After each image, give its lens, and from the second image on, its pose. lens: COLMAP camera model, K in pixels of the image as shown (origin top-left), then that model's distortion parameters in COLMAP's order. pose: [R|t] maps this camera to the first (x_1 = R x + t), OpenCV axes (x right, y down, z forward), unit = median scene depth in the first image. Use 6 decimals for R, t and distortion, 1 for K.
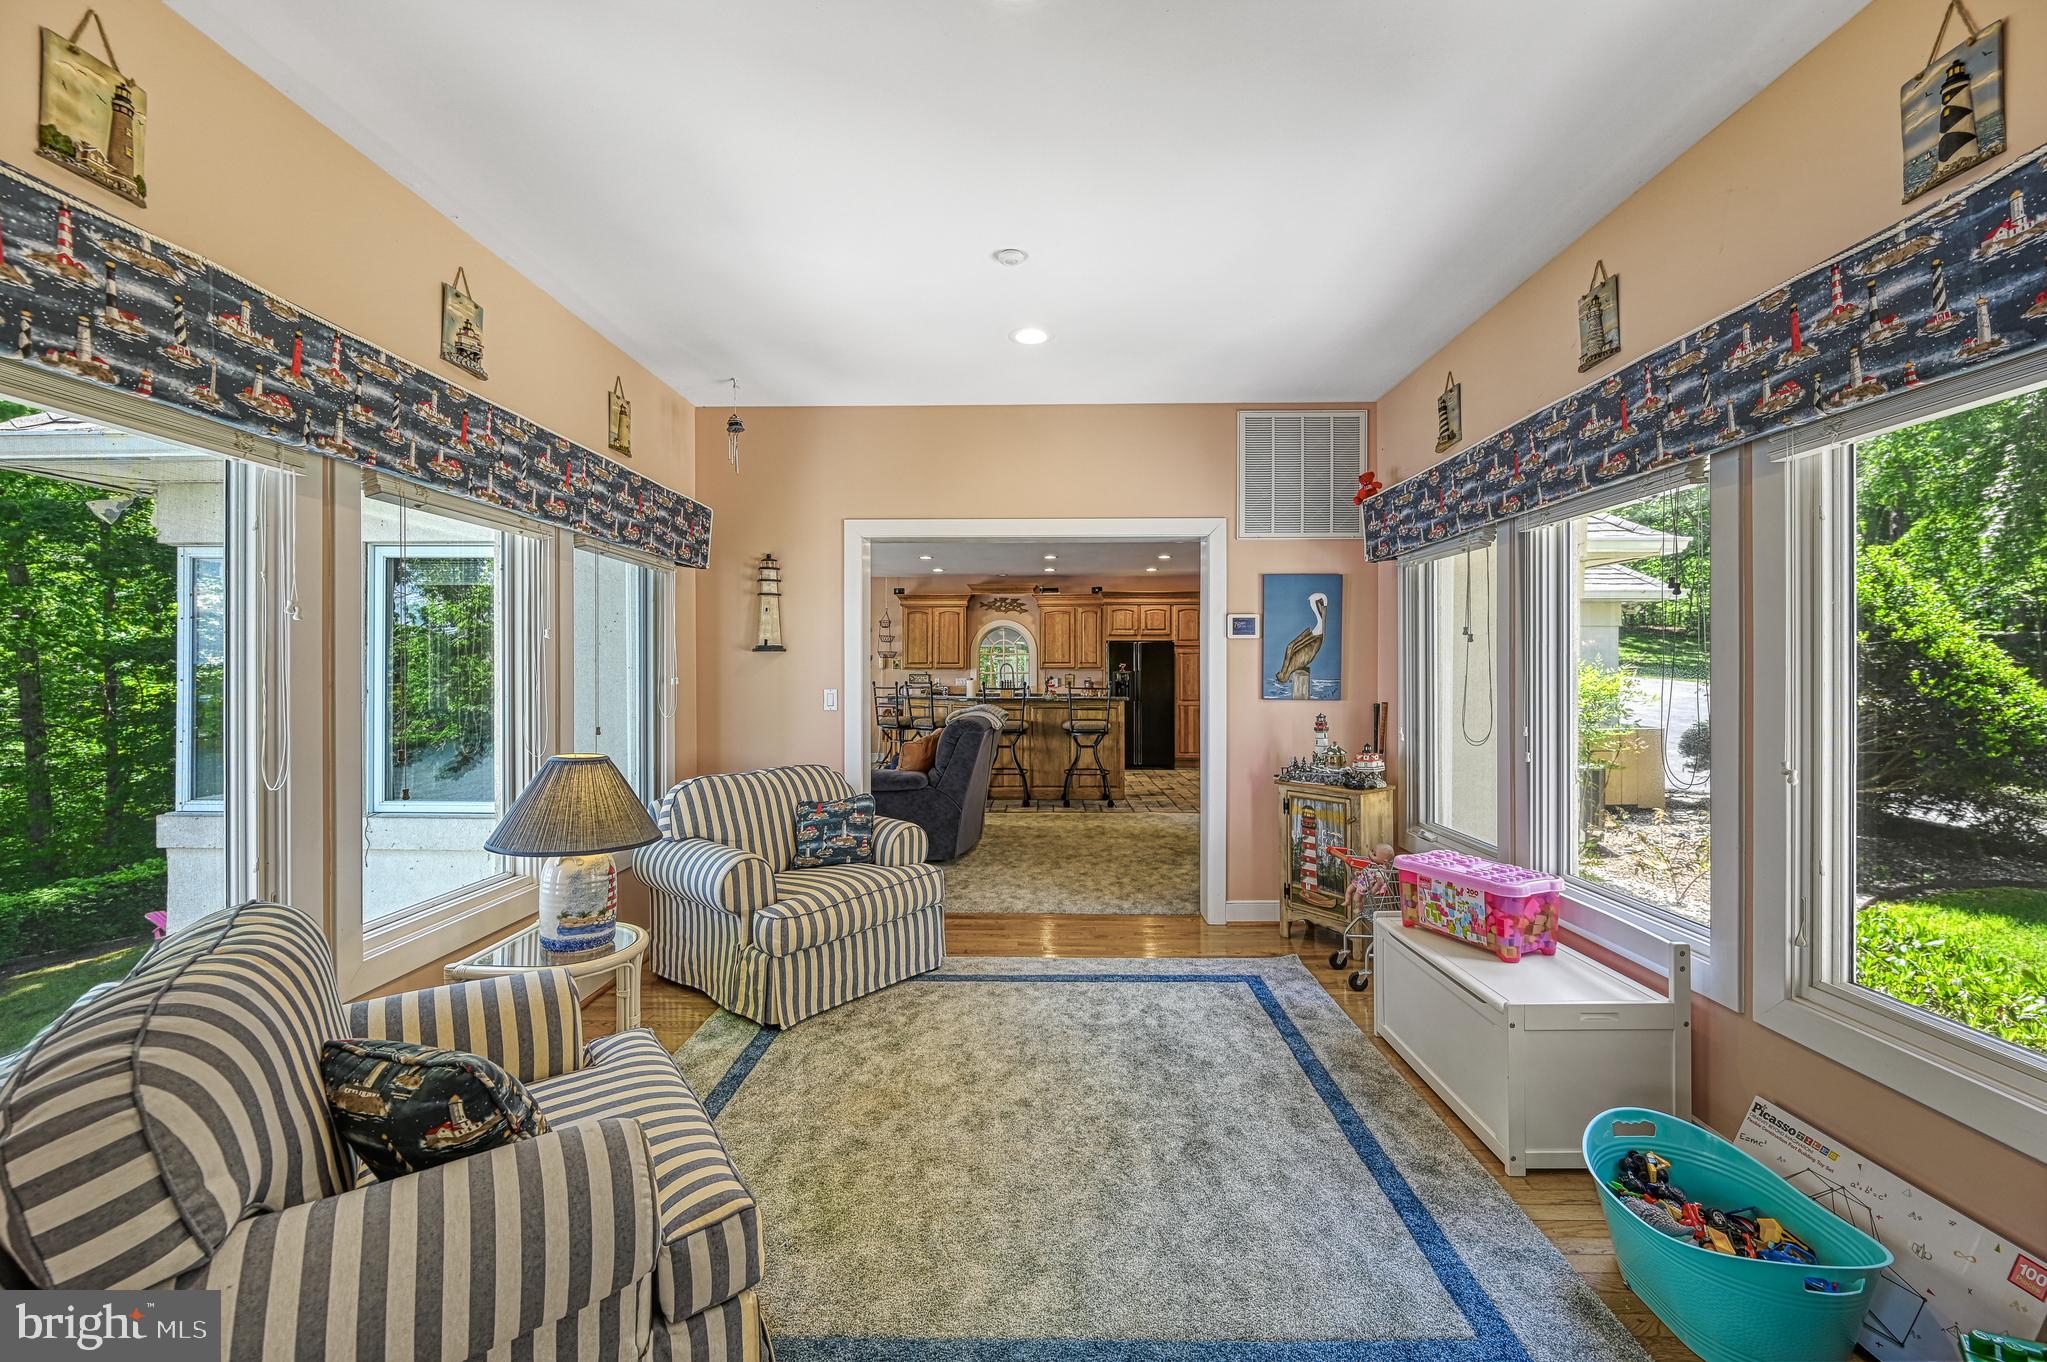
lens RADIAL K [[809.3, 0, 1026.5], [0, 809.3, 670.5], [0, 0, 1]] dist [-0.003518, 0.001225]
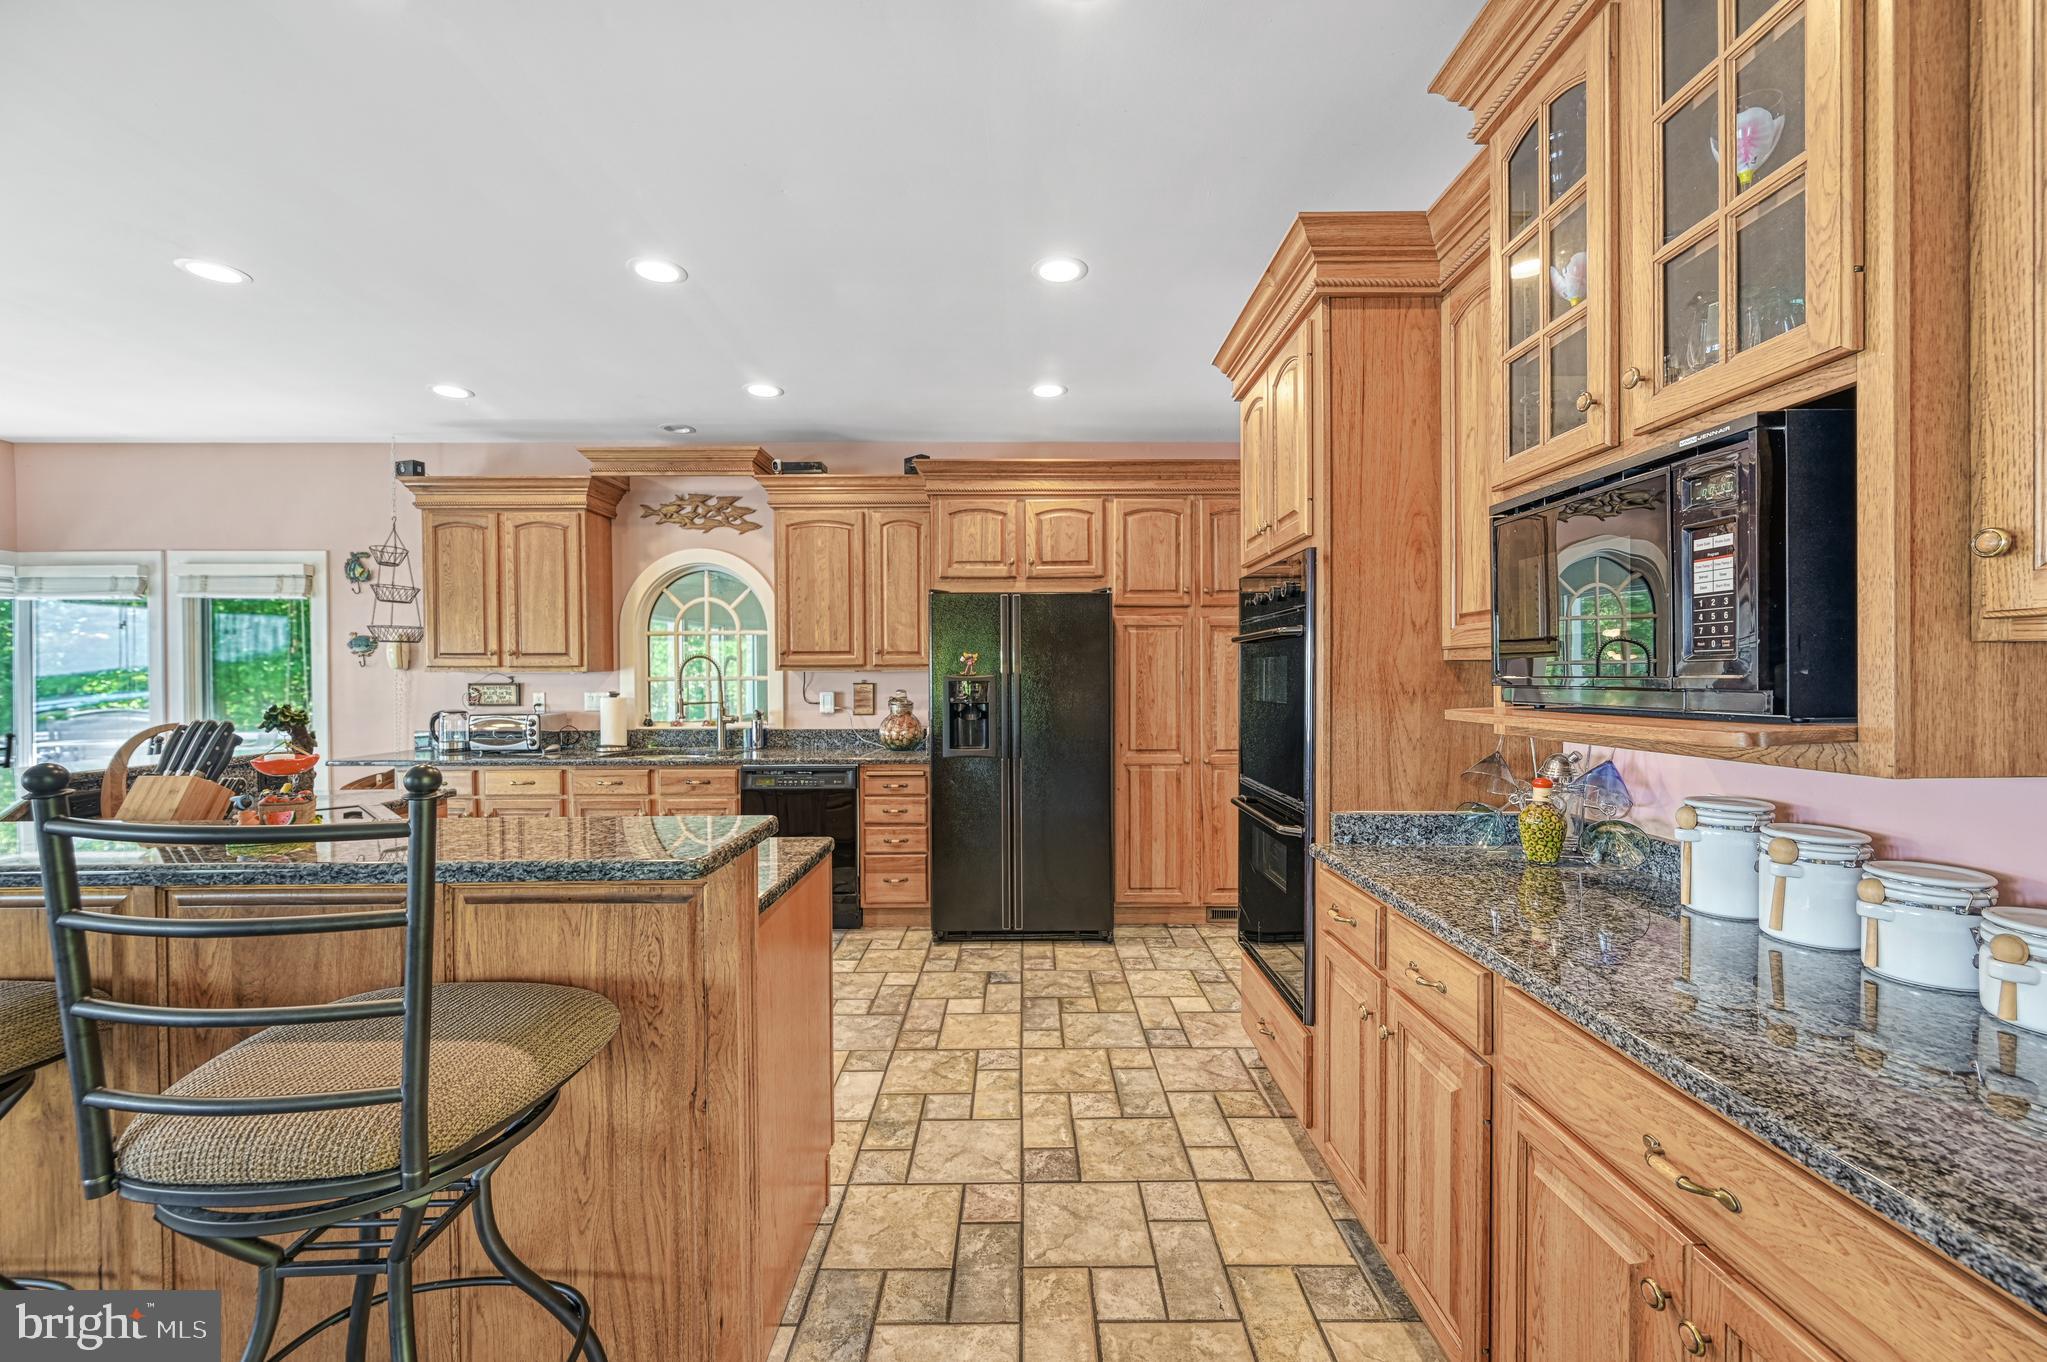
lens RADIAL K [[809.3, 0, 1031.5], [0, 809.3, 678.3], [0, 0, 1]] dist [-0.003518, 0.001225]
pose [[0.999375, -0.003854, 0.035137, 0.696284], [0.003724, 0.999986, 0.003741, 0.008543], [-0.035151, -0.003608, 0.999376, 3.324619]]
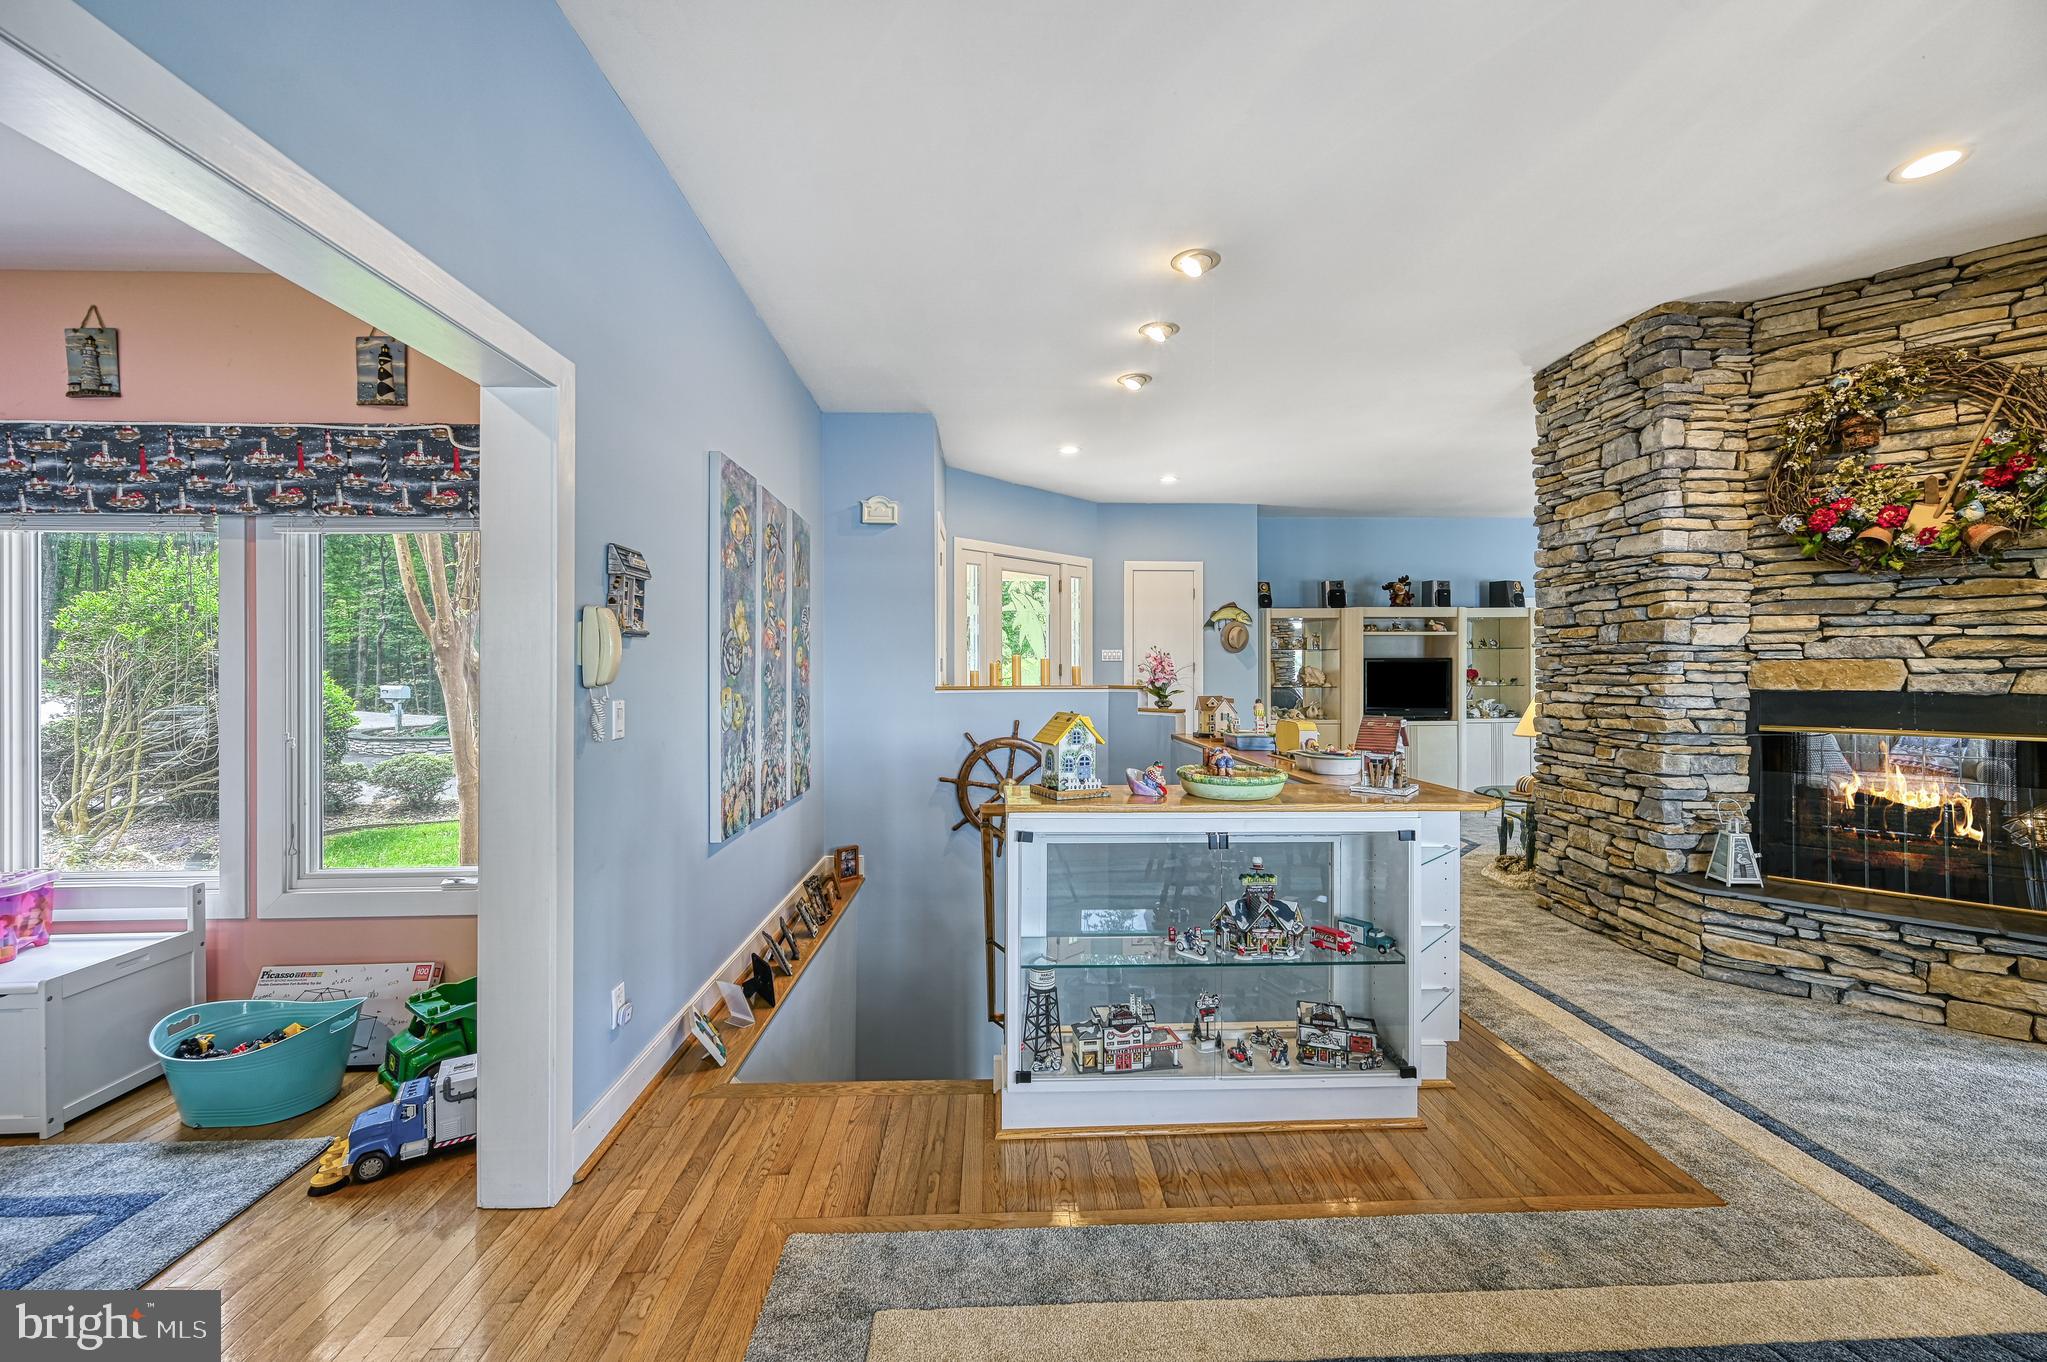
lens RADIAL K [[809.3, 0, 1016.0], [0, 809.3, 671.9], [0, 0, 1]] dist [-0.003518, 0.001225]
pose [[-0.050853, -0.000357, 0.998706, -0.556766], [0.003167, 0.999995, 0.000519, 0.000611], [-0.998701, 0.003189, -0.050852, -0.251500]]
